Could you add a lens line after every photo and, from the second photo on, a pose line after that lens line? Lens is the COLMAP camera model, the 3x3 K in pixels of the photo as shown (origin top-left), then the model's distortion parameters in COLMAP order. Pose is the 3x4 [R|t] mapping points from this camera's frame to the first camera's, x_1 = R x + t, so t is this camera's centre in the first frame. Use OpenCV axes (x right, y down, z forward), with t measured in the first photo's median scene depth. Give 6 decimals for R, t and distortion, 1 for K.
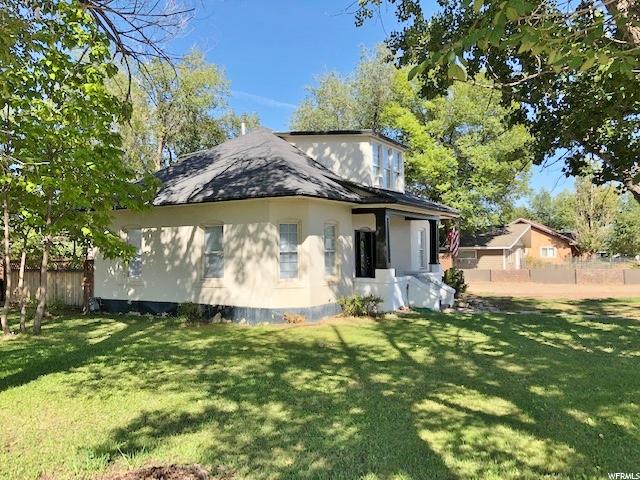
lens RADIAL K [[520.1, 0, 320.0], [0, 520.1, 240.0], [0, 0, 1]] dist [0.000926, -0.002728]
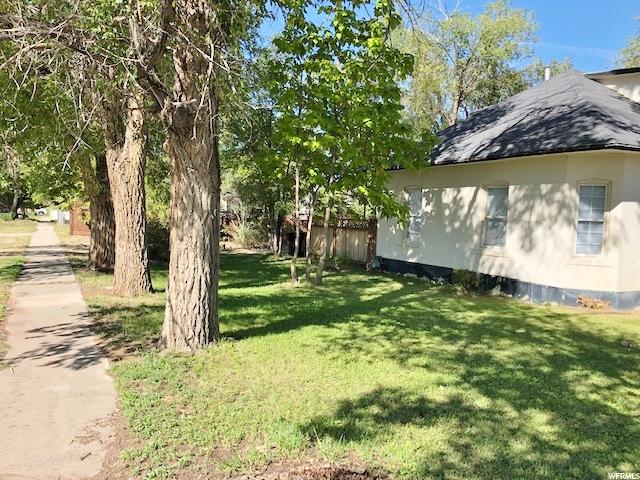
lens RADIAL K [[495.2, 0, 320.0], [0, 495.2, 240.0], [0, 0, 1]] dist [-0.028989, -0.002573]
pose [[0.824903, 0.068072, -0.561160, 0.020962], [-0.031010, 0.996677, 0.075318, 0.010633], [0.564422, -0.044728, 0.824273, 0.144827]]
